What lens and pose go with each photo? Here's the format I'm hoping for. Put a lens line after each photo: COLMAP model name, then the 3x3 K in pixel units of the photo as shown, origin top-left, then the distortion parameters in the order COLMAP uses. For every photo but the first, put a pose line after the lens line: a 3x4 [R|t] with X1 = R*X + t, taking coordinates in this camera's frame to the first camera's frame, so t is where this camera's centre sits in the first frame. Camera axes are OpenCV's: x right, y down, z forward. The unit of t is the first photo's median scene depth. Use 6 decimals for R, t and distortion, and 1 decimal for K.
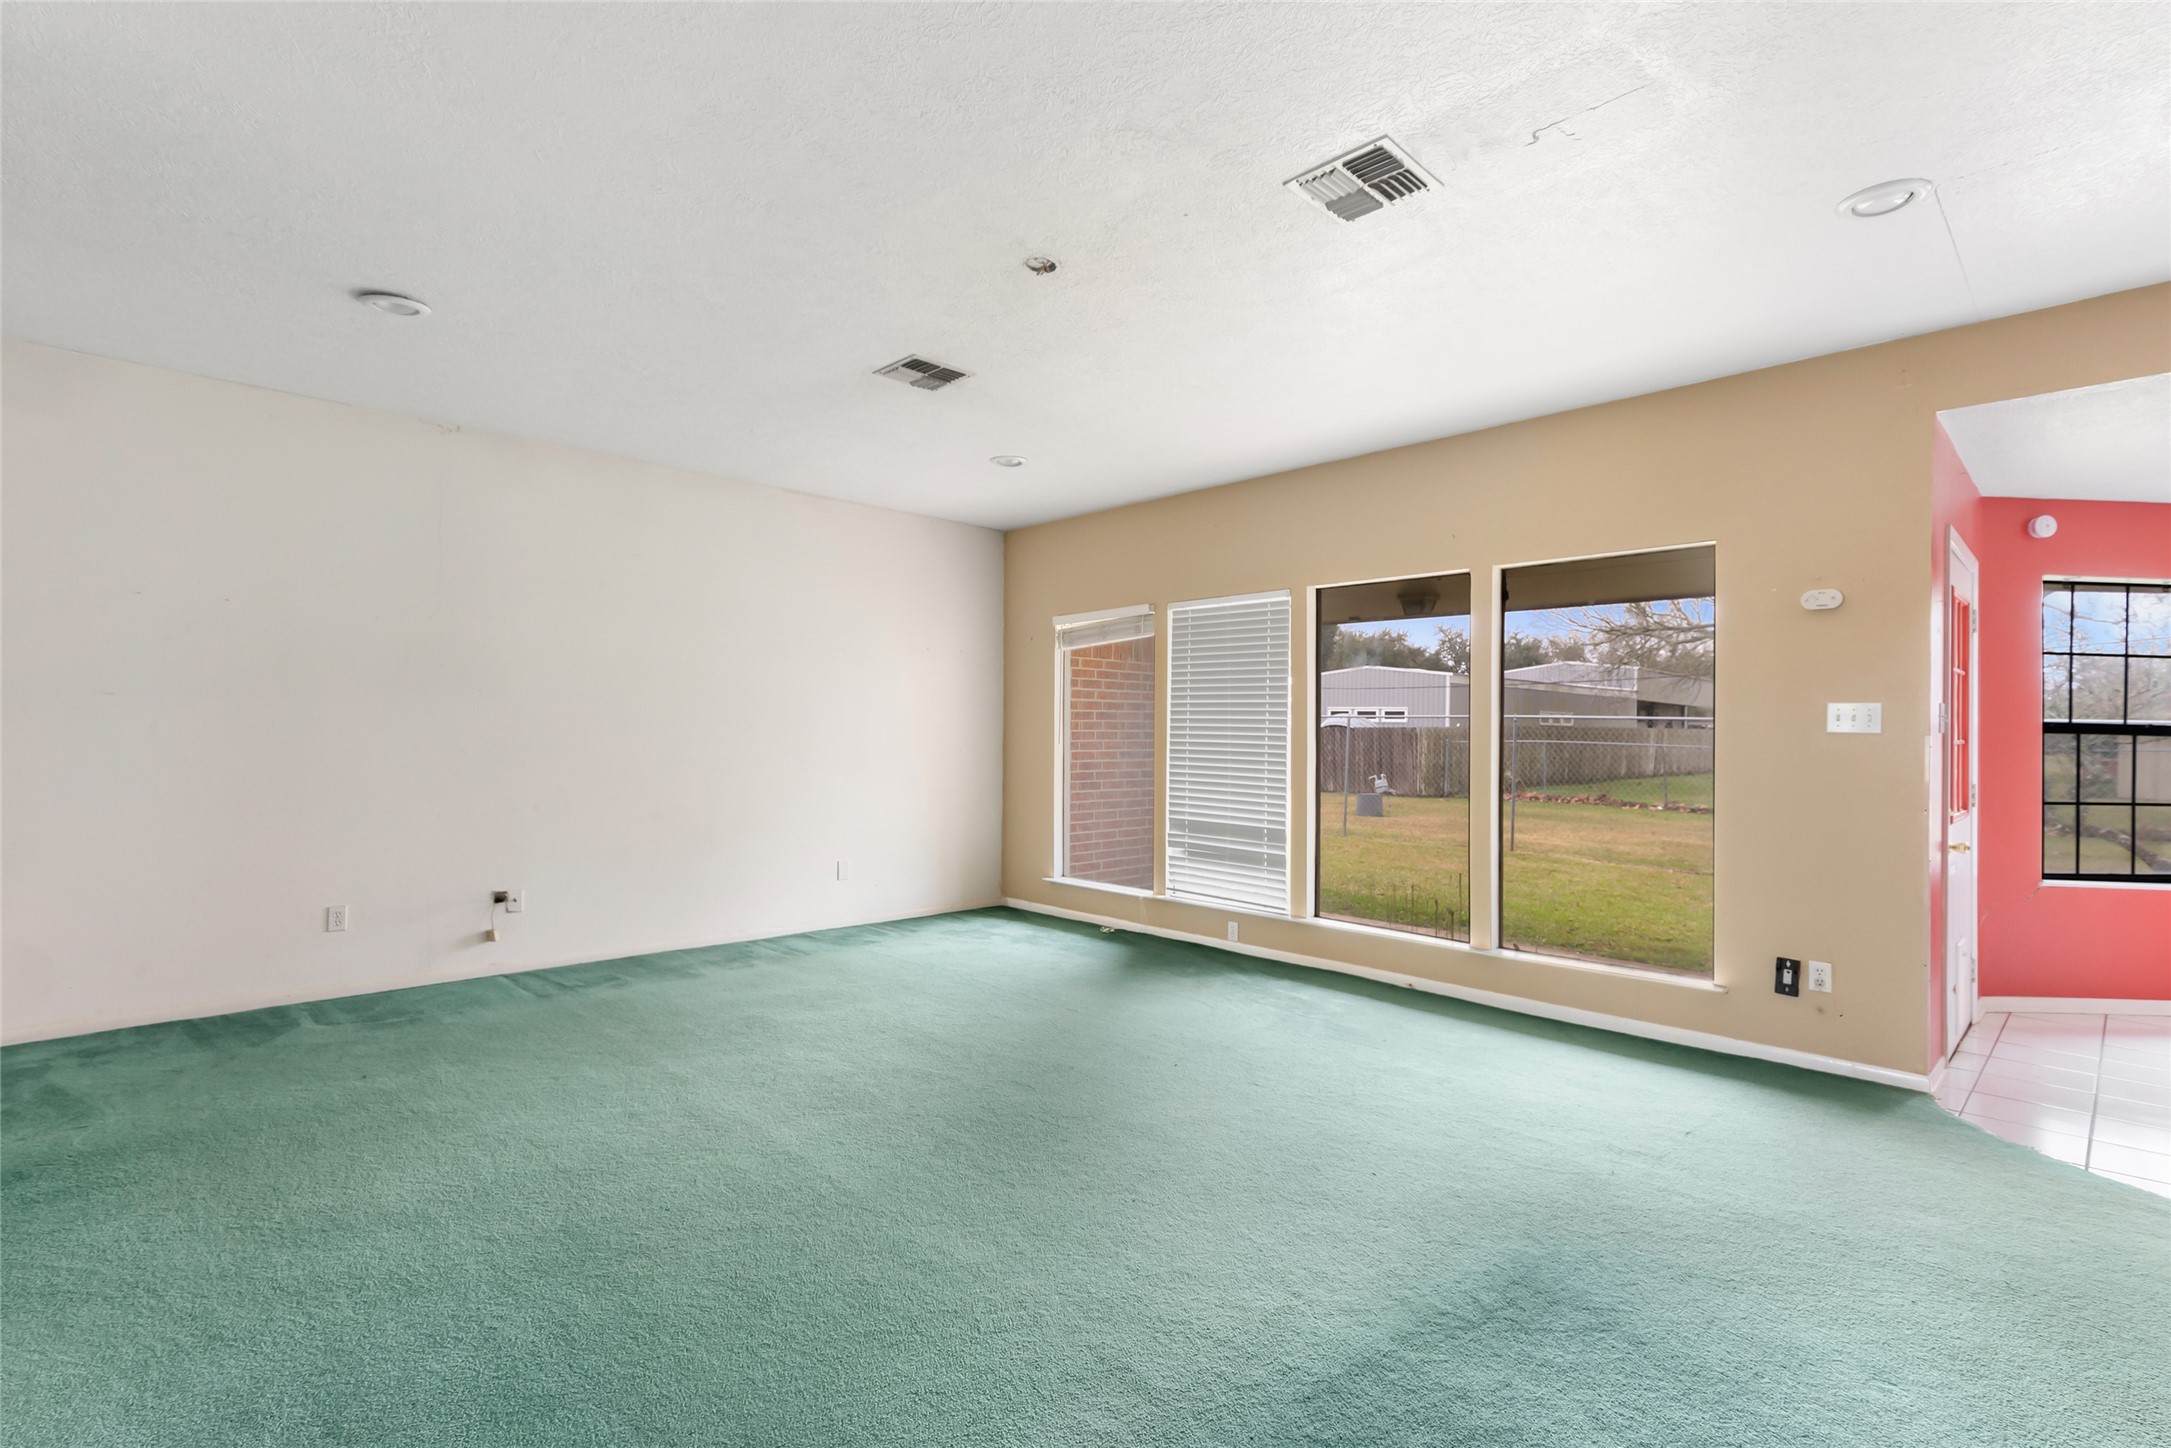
lens RADIAL K [[1049.8, 0, 1088.6], [0, 1049.8, 728.4], [0, 0, 1]] dist [0.002957, 0.000336]
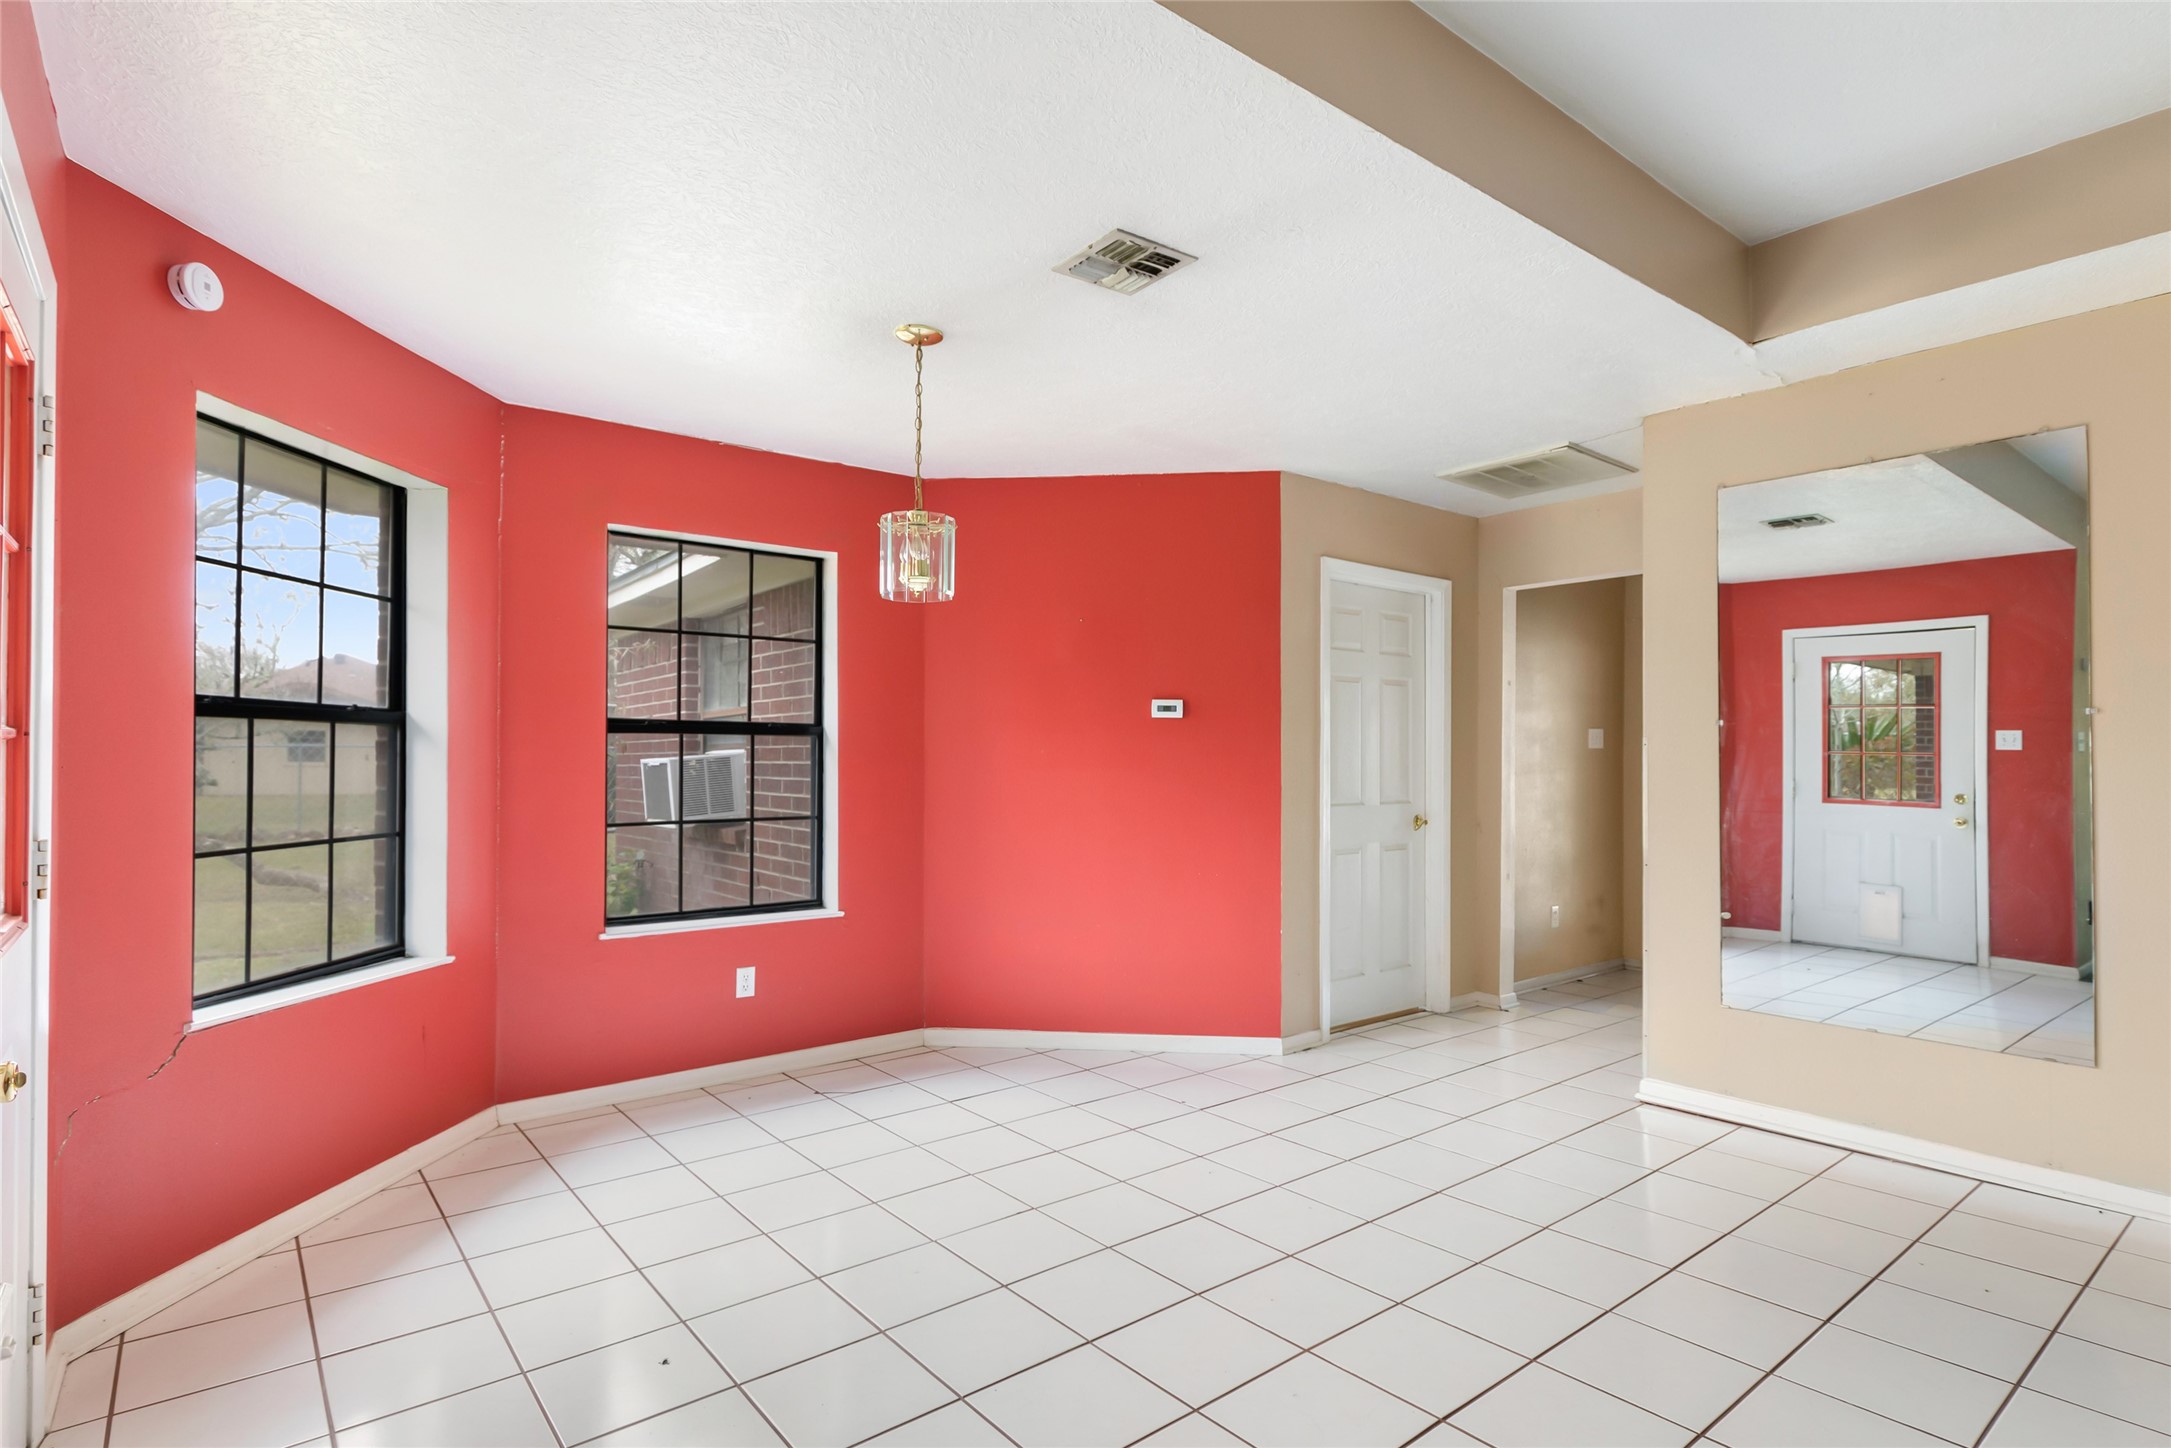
lens RADIAL K [[1083.4, 0, 1082.3], [0, 1083.4, 729.9], [0, 0, 1]] dist [0.002589, 0.000674]
pose [[0.110639, 0.002458, 0.993858, 0.450950], [-0.005086, 0.999985, -0.001907, 0.009926], [-0.993848, -0.004844, 0.110650, 0.533523]]
